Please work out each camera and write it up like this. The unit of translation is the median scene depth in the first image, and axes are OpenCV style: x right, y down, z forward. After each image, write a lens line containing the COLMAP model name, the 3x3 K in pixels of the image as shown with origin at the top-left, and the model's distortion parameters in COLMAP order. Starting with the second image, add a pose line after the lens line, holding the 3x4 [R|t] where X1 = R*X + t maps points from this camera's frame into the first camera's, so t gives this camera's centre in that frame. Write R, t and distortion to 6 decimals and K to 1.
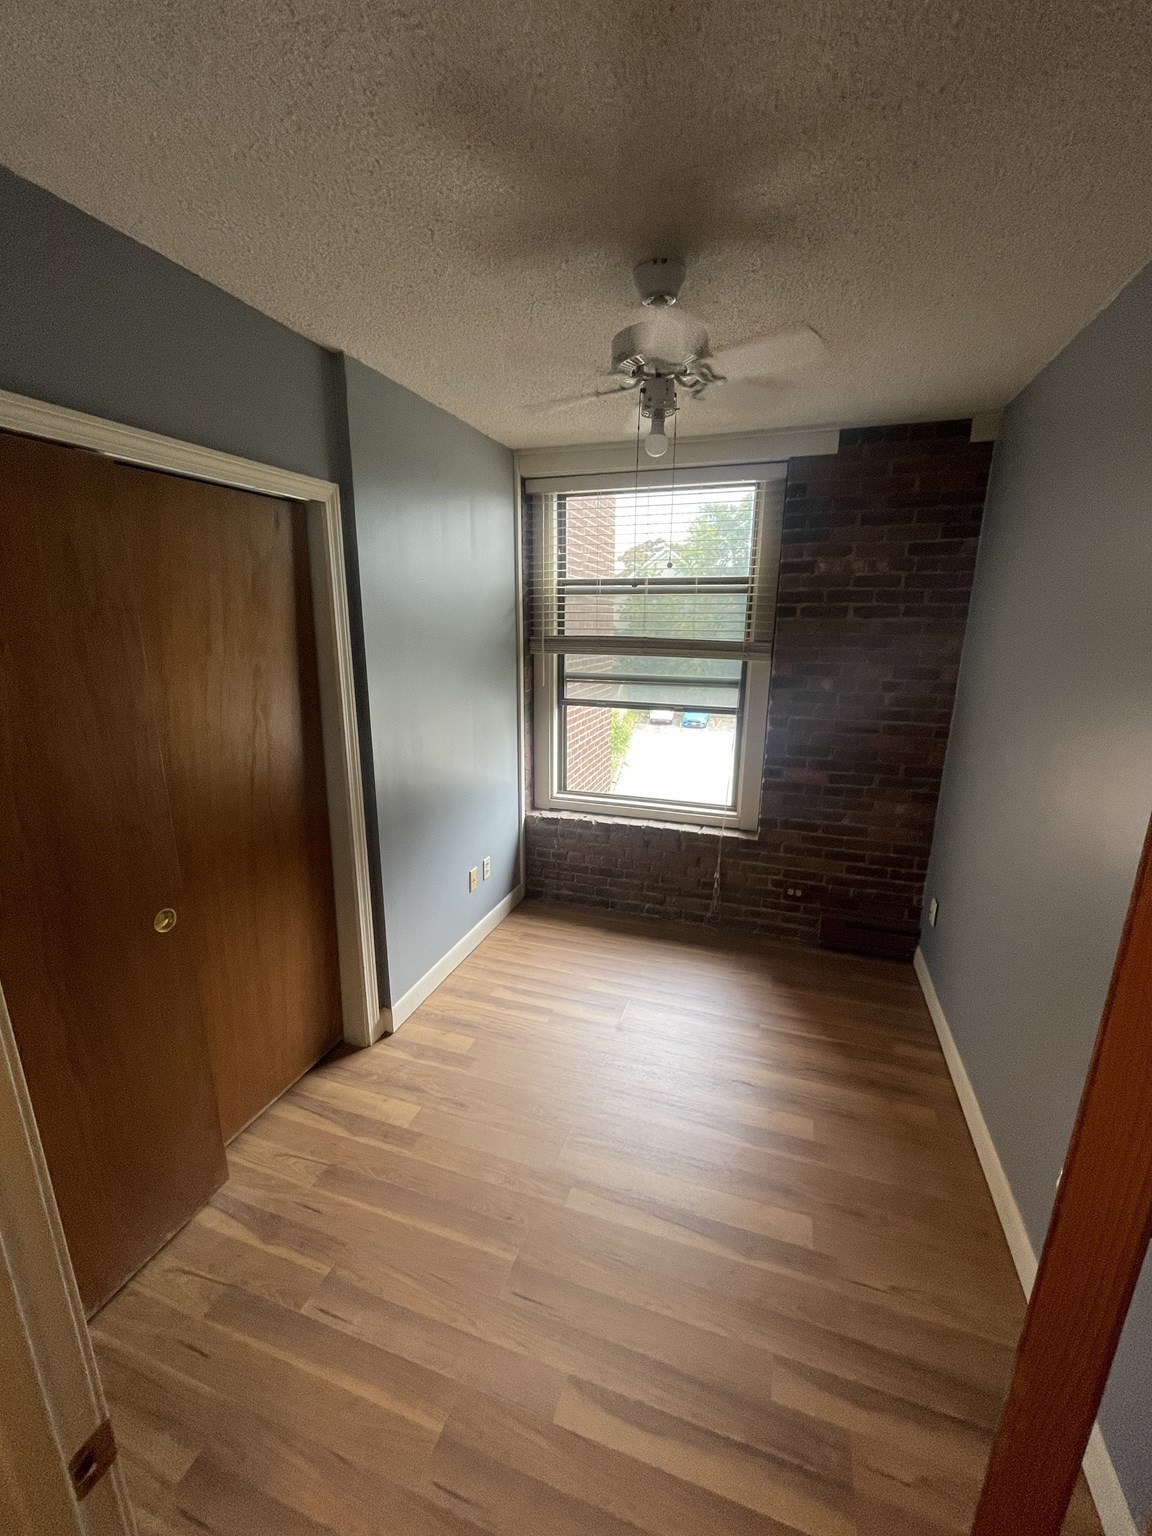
lens RADIAL K [[614.0, 0, 575.1], [0, 614.0, 773.9], [0, 0, 1]] dist [0.007560, 0.000198]
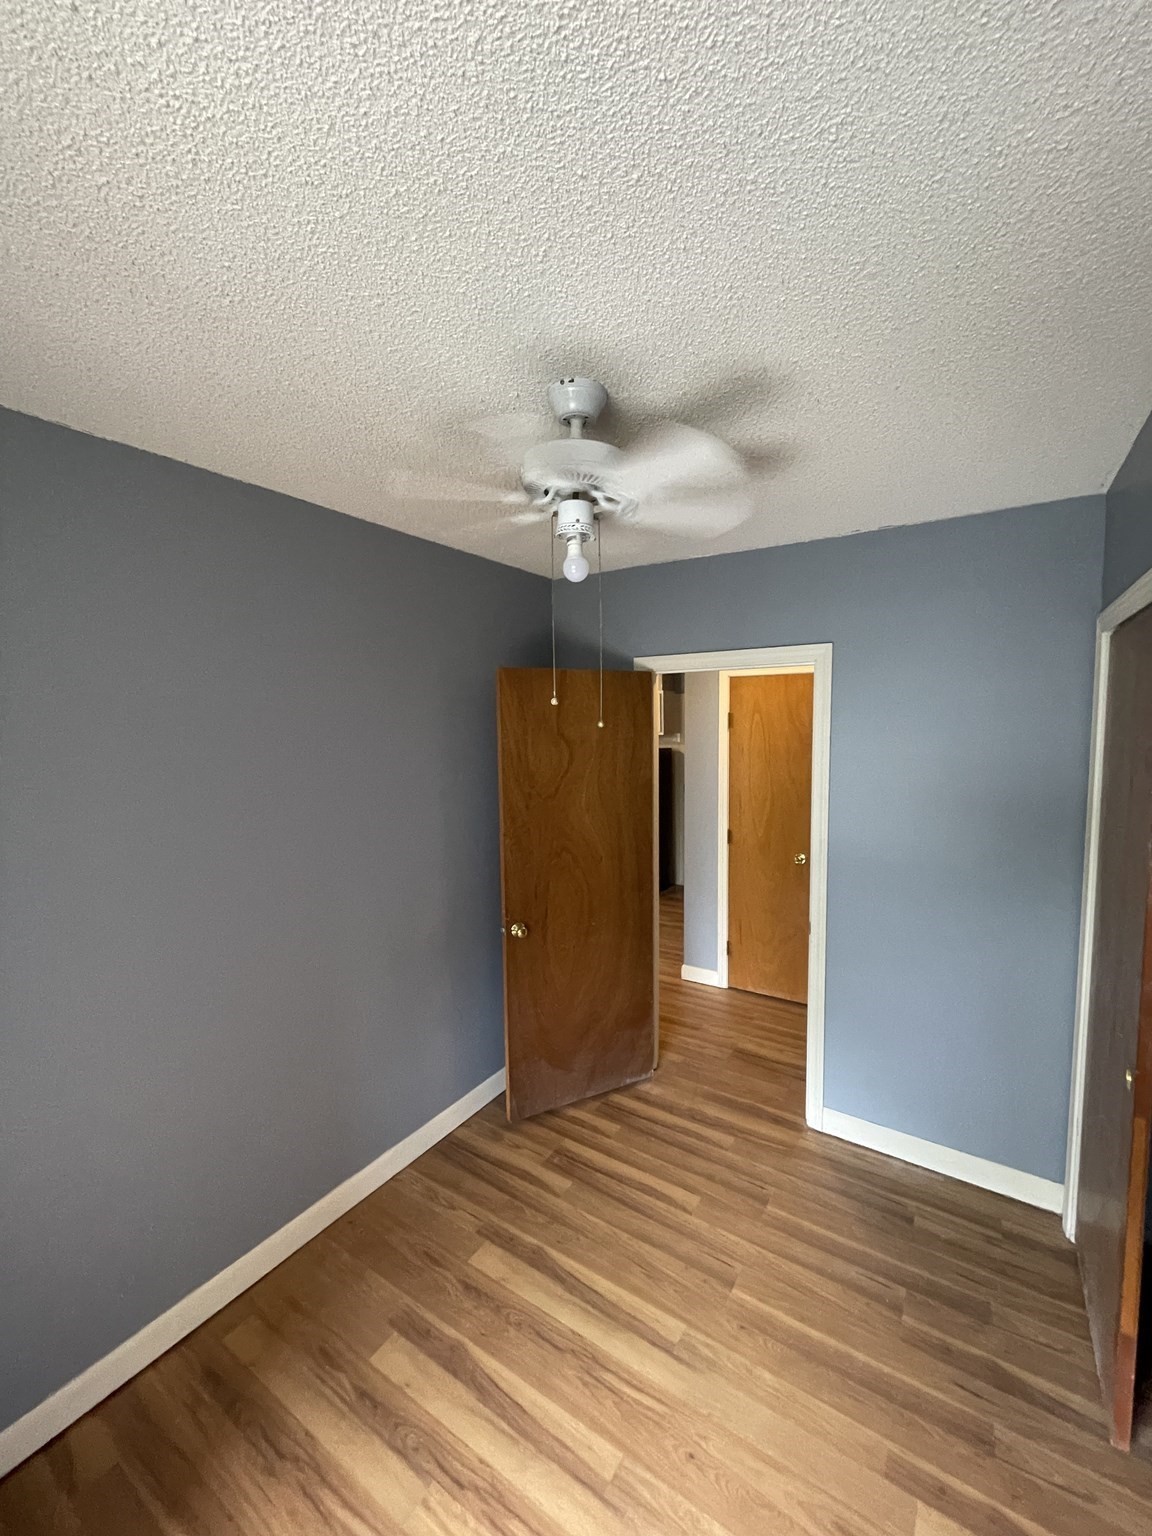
lens RADIAL K [[614.0, 0, 575.1], [0, 614.0, 773.9], [0, 0, 1]] dist [0.007560, 0.000198]
pose [[-0.967686, -0.017393, 0.251556, -0.088885], [0.067028, 0.943984, 0.323112, -0.546483], [-0.243085, 0.329532, -0.912315, 1.884268]]
